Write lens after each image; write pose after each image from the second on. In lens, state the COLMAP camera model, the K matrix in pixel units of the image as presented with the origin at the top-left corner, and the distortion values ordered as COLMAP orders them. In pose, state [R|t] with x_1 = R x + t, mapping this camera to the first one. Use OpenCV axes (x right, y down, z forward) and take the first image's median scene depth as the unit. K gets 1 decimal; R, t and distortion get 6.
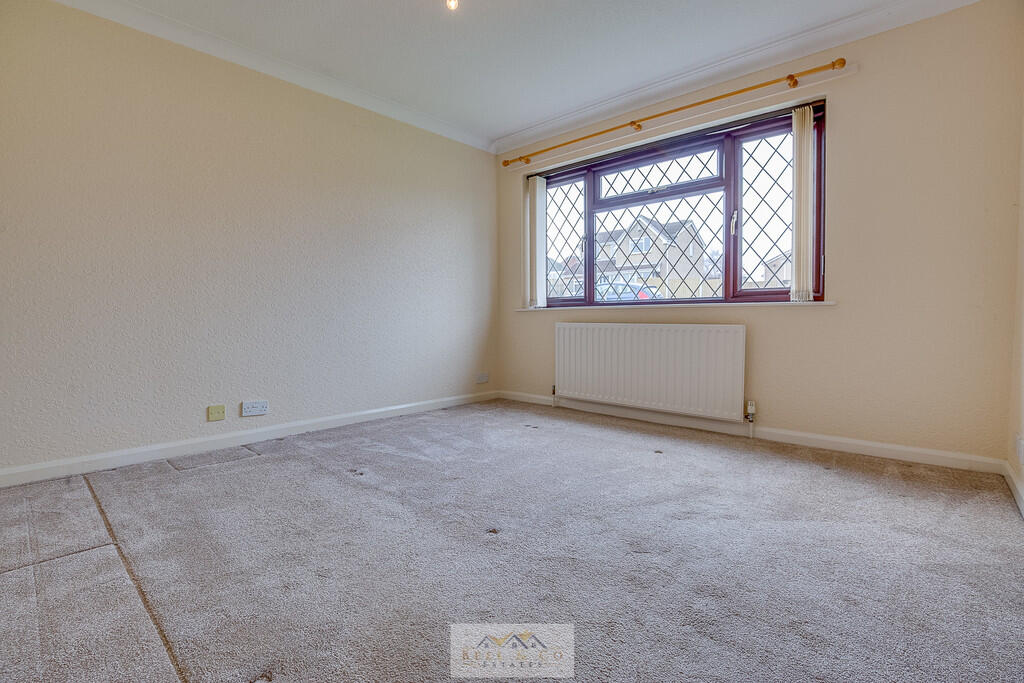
lens RADIAL K [[488.4, 0, 482.8], [0, 488.4, 332.2], [0, 0, 1]] dist [-0.002609, -0.000403]
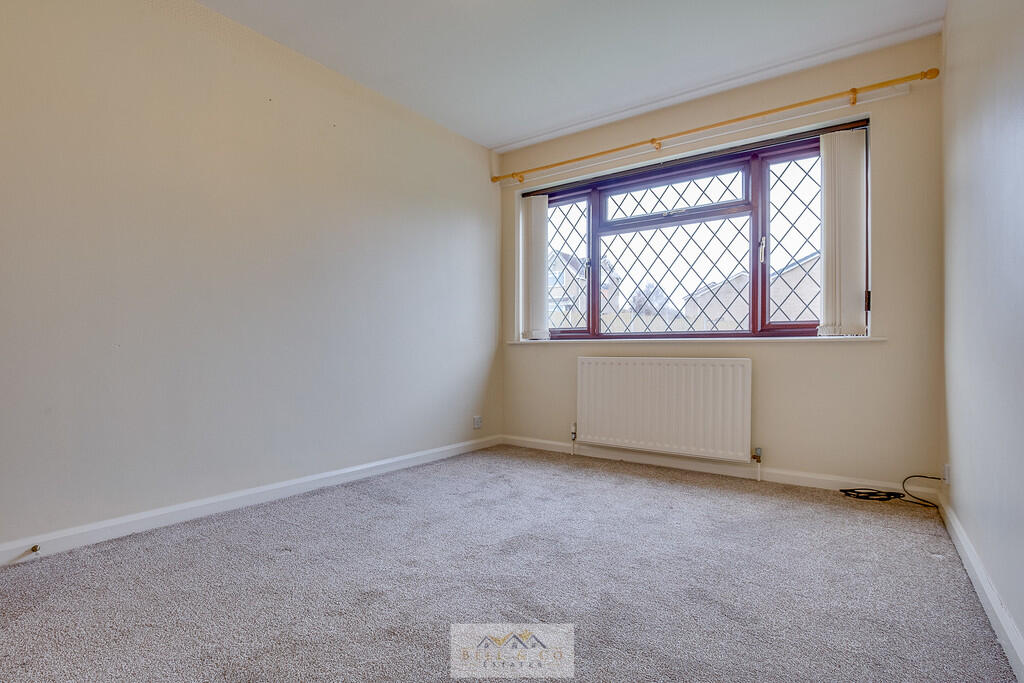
lens RADIAL K [[507.0, 0, 486.1], [0, 507.0, 348.7], [0, 0, 1]] dist [-0.005593, -0.000479]
pose [[0.992108, 0.008172, 0.125121, -0.113353], [-0.004057, 0.999443, -0.033114, -0.003164], [-0.125322, 0.032345, 0.991589, 0.114372]]
